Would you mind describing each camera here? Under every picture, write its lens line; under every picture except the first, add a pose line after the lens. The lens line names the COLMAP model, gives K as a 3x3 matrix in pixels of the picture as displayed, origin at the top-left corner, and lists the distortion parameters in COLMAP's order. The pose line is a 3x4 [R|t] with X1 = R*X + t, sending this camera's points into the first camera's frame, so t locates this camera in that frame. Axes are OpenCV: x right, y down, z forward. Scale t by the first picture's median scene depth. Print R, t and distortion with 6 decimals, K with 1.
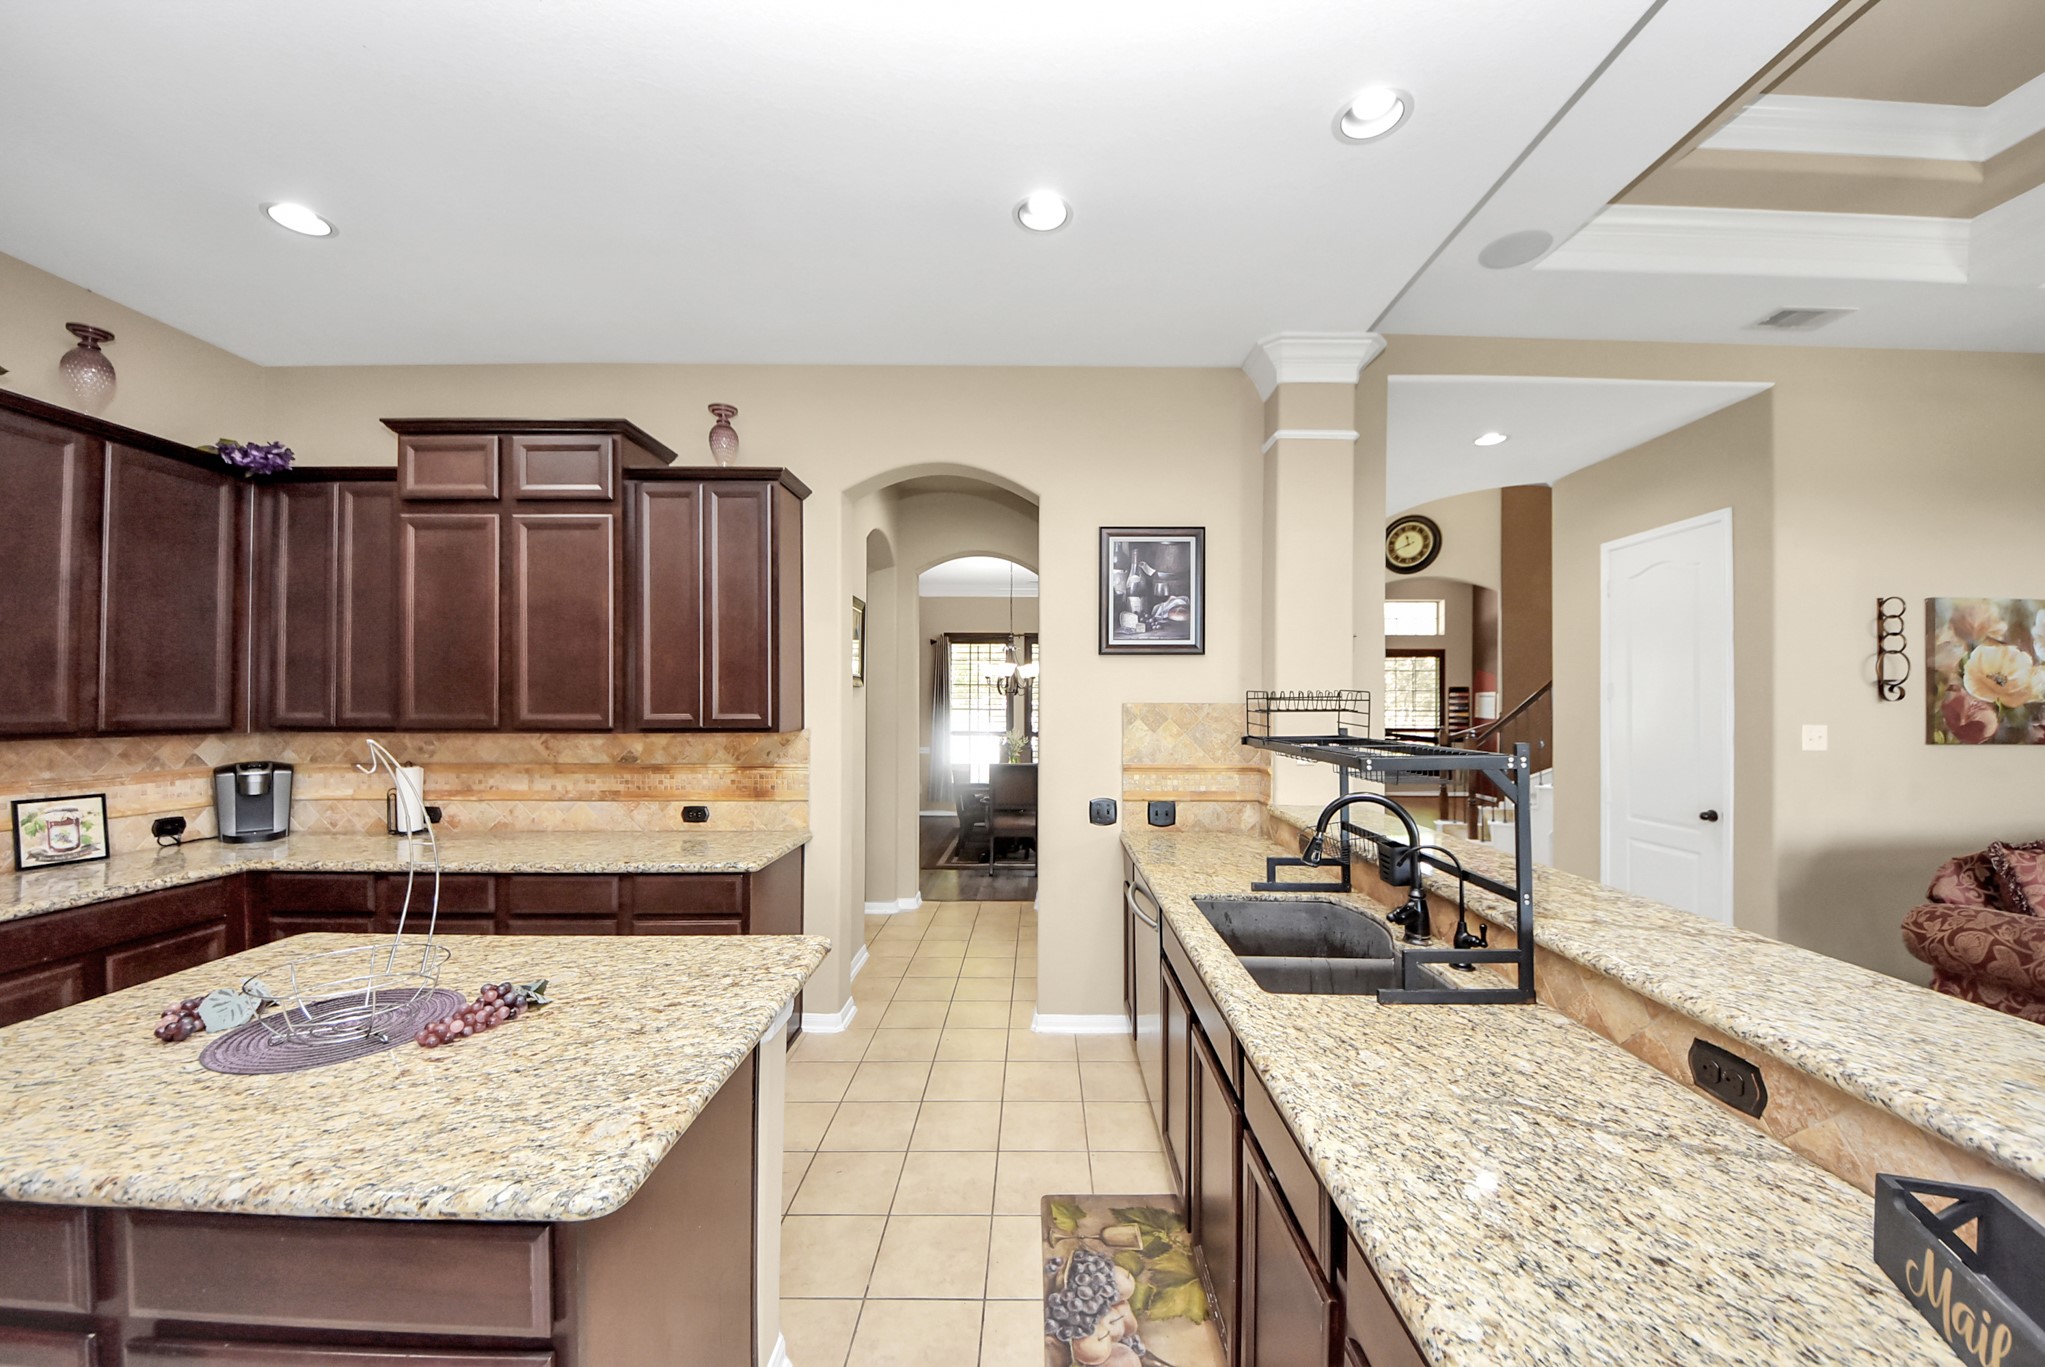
lens RADIAL K [[747.0, 0, 1035.2], [0, 747.0, 703.0], [0, 0, 1]] dist [0.002406, -0.000147]
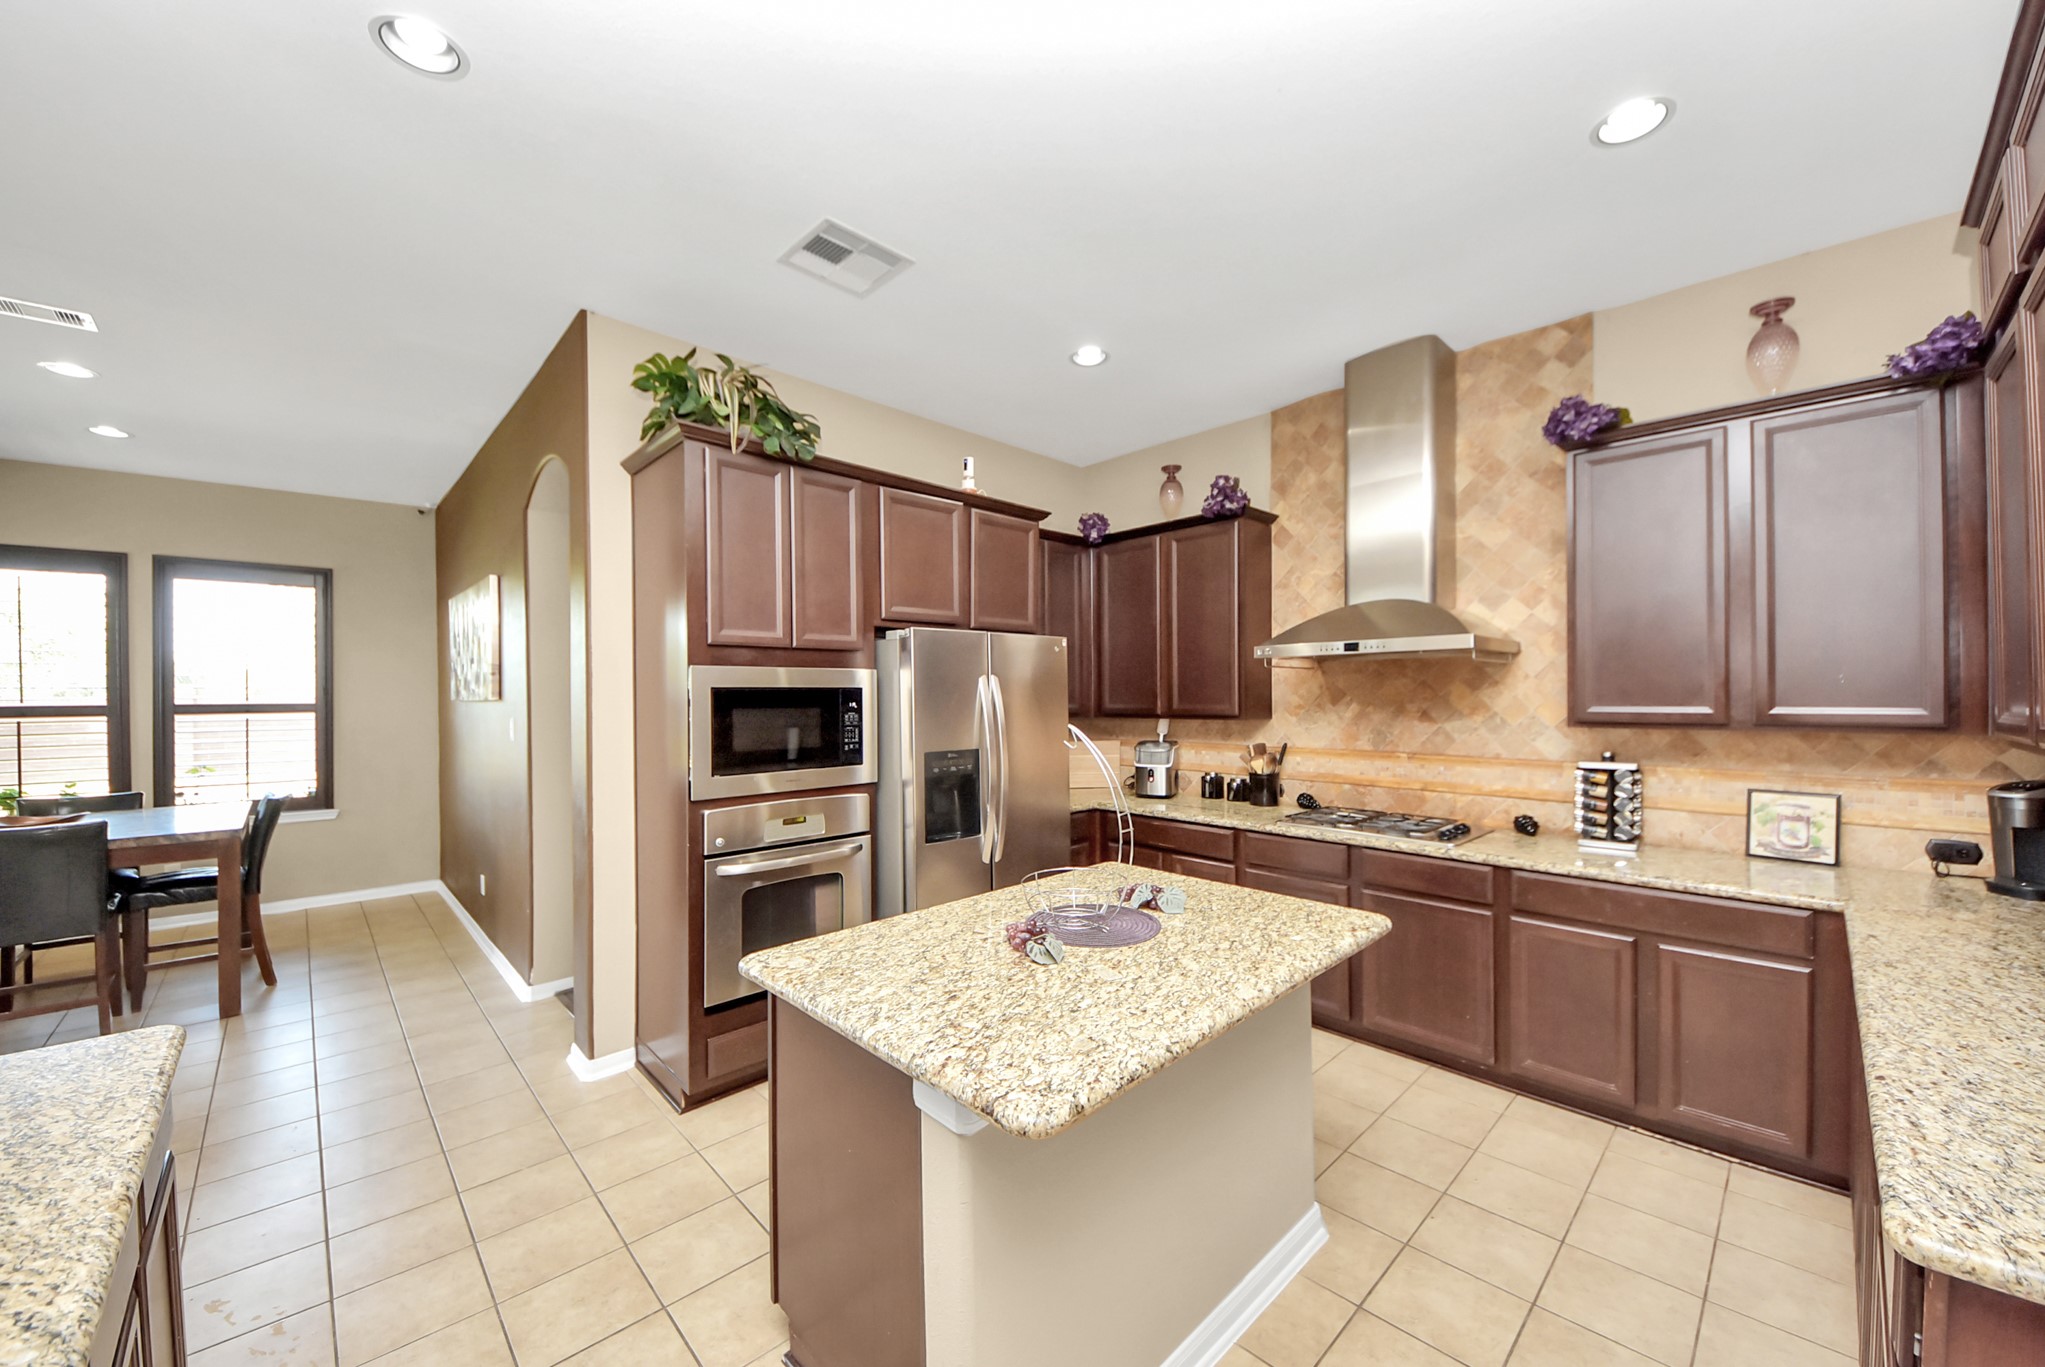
lens RADIAL K [[747.0, 0, 1031.5], [0, 747.0, 692.7], [0, 0, 1]] dist [0.002406, -0.000147]
pose [[-0.716868, -0.004516, -0.697194, 0.078870], [0.004986, 0.999920, -0.011604, 0.004482], [0.697191, -0.011795, -0.716788, 1.022010]]
